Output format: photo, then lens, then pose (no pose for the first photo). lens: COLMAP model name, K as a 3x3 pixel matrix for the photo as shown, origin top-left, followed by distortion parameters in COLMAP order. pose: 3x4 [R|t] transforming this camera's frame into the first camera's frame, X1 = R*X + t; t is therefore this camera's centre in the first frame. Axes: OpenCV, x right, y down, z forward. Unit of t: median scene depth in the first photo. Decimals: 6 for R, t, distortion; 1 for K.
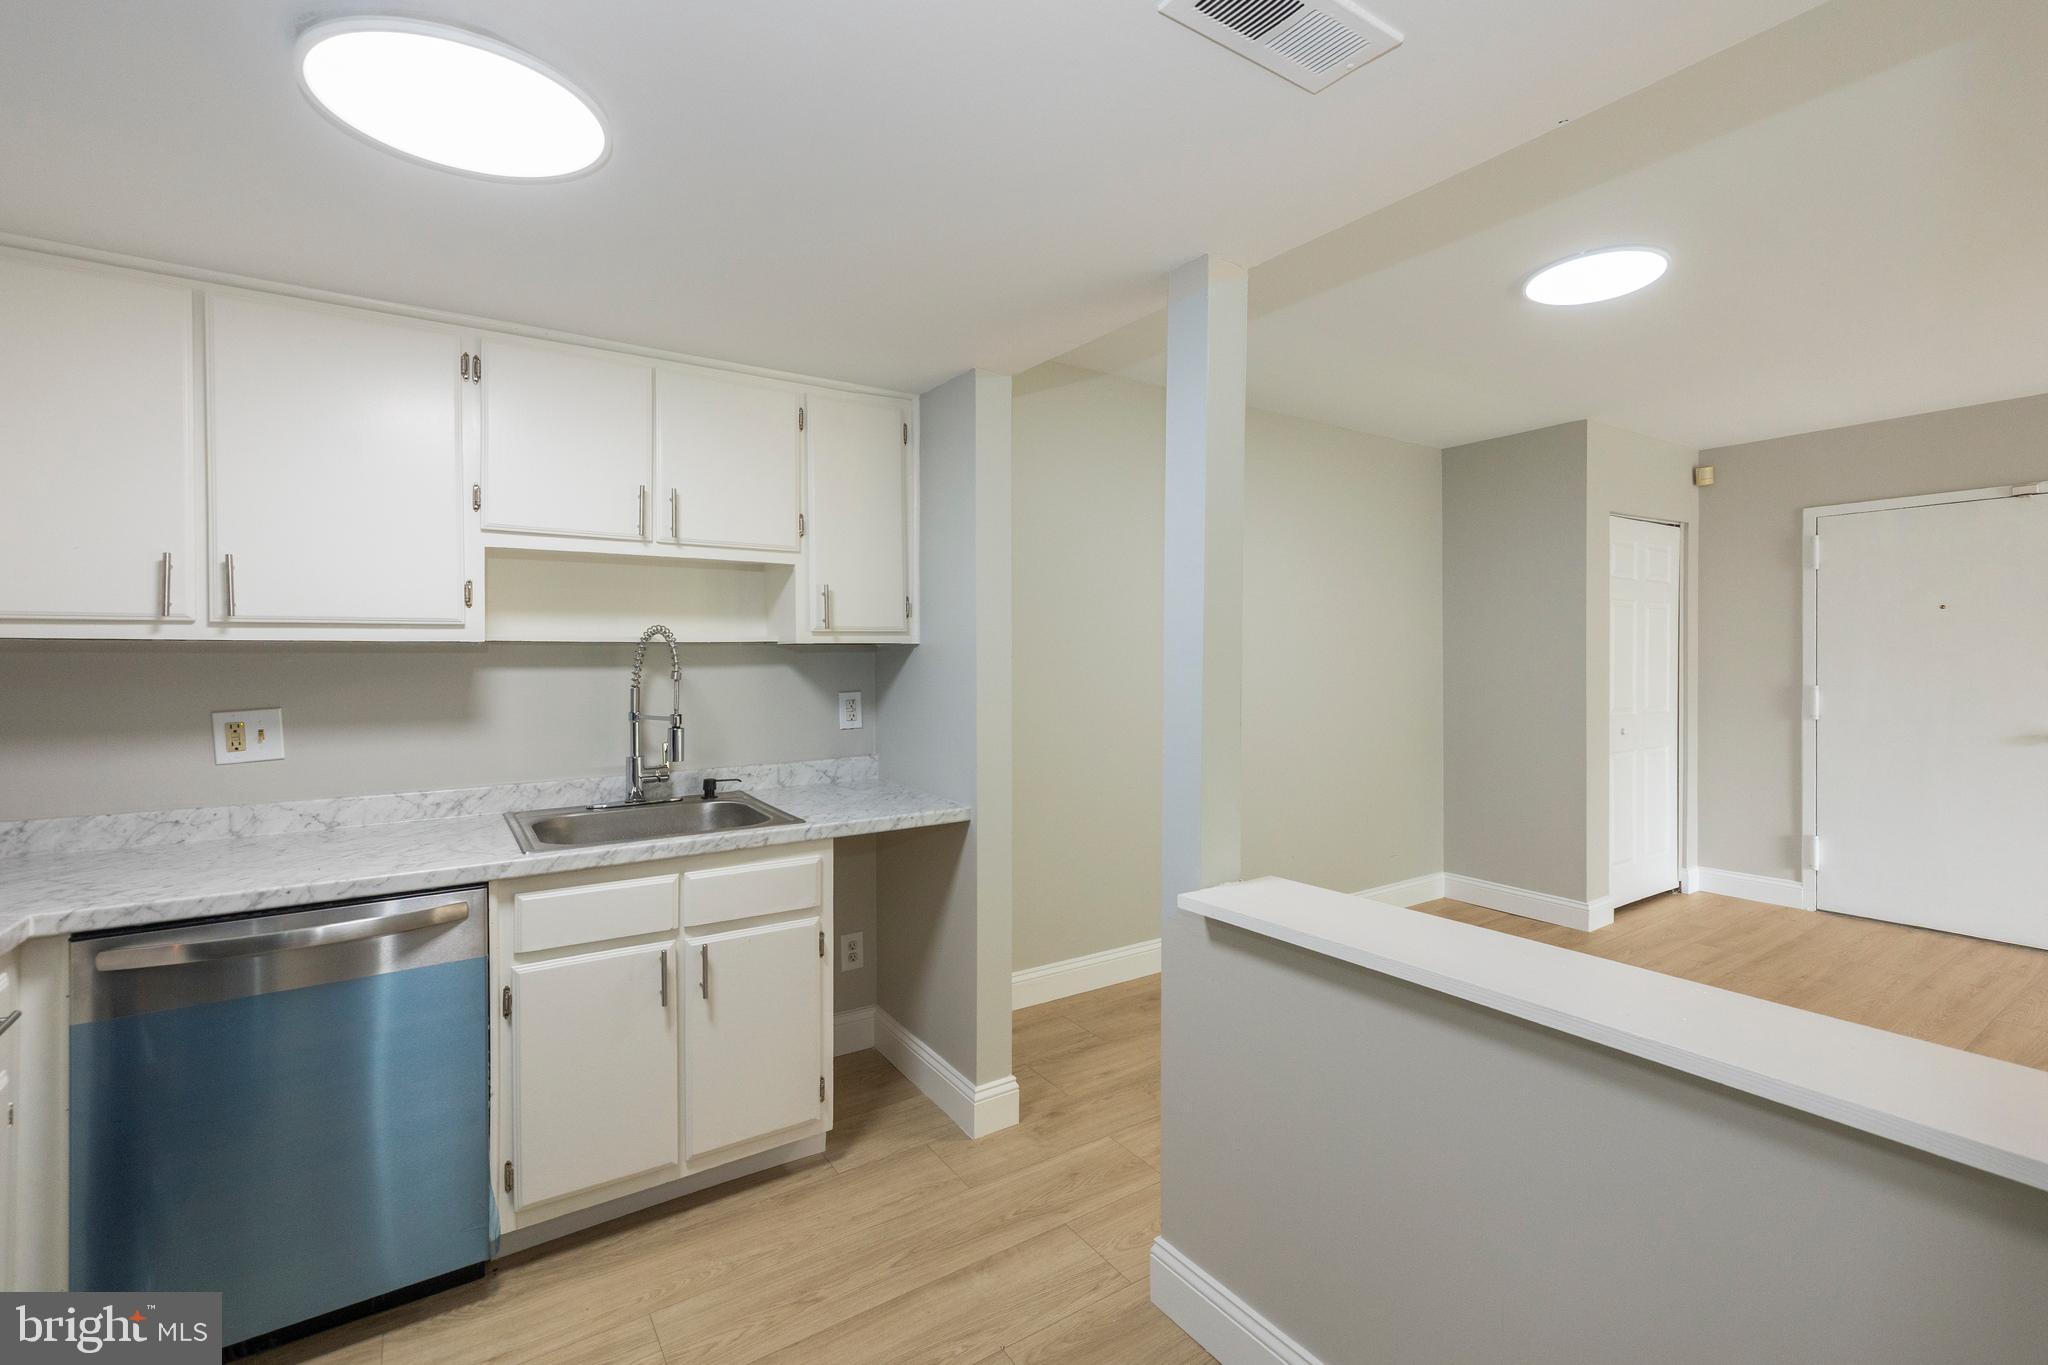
lens RADIAL K [[894.4, 0, 1024.7], [0, 894.4, 658.3], [0, 0, 1]] dist [0.003778, 0.000205]
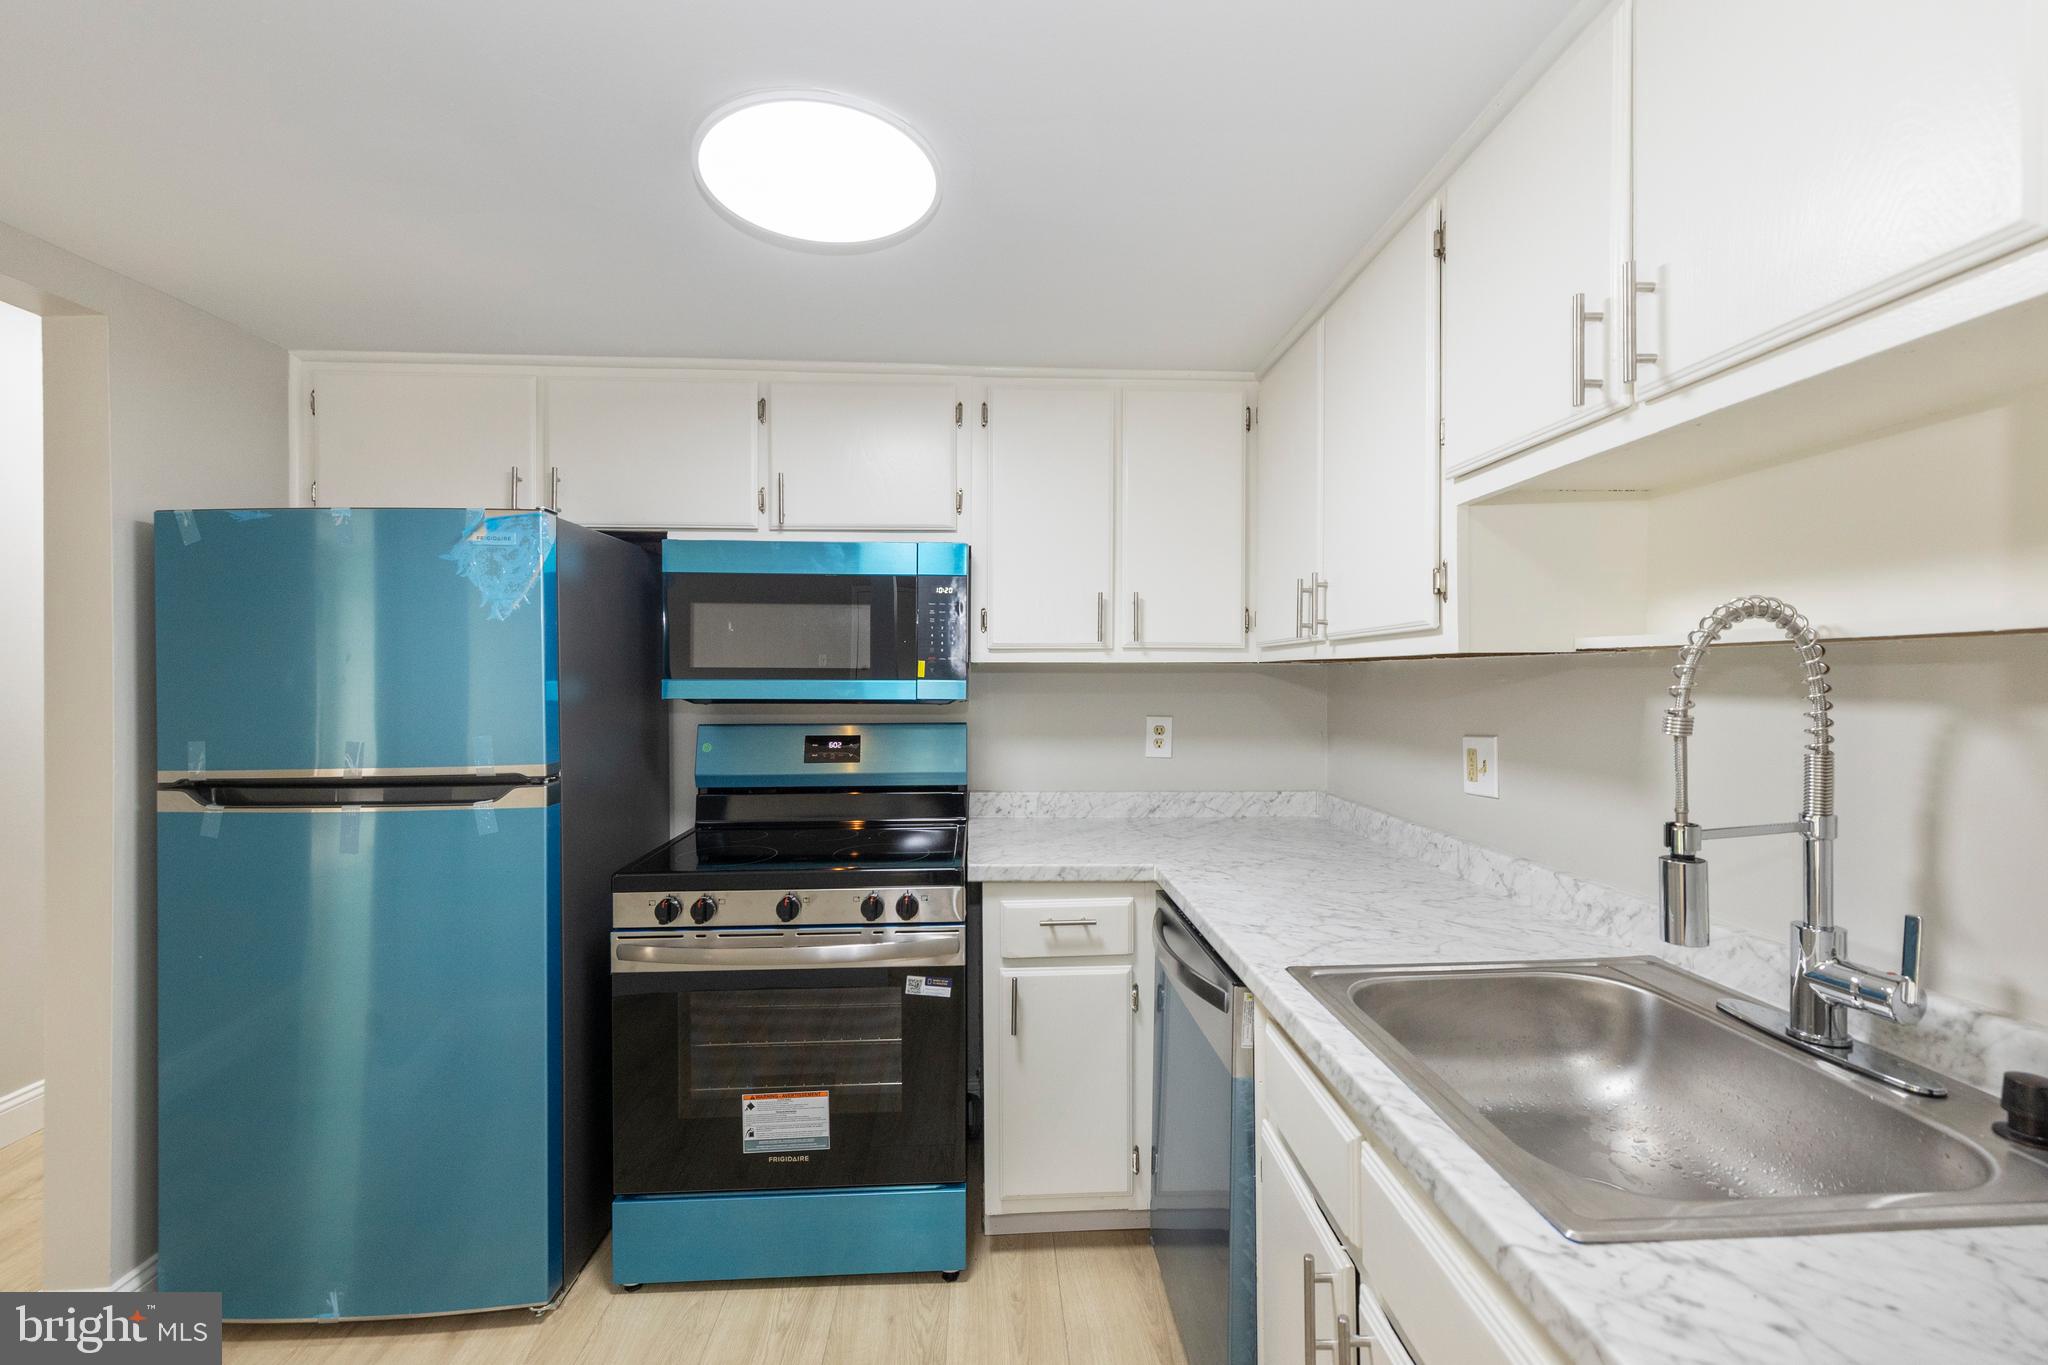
lens RADIAL K [[890.3, 0, 1022.0], [0, 890.3, 670.6], [0, 0, 1]] dist [0.003421, 0.000206]
pose [[-0.520738, -0.001350, -0.853715, 0.105107], [0.001366, 0.999996, -0.002415, -0.004333], [0.853715, -0.002424, -0.520734, 1.041801]]
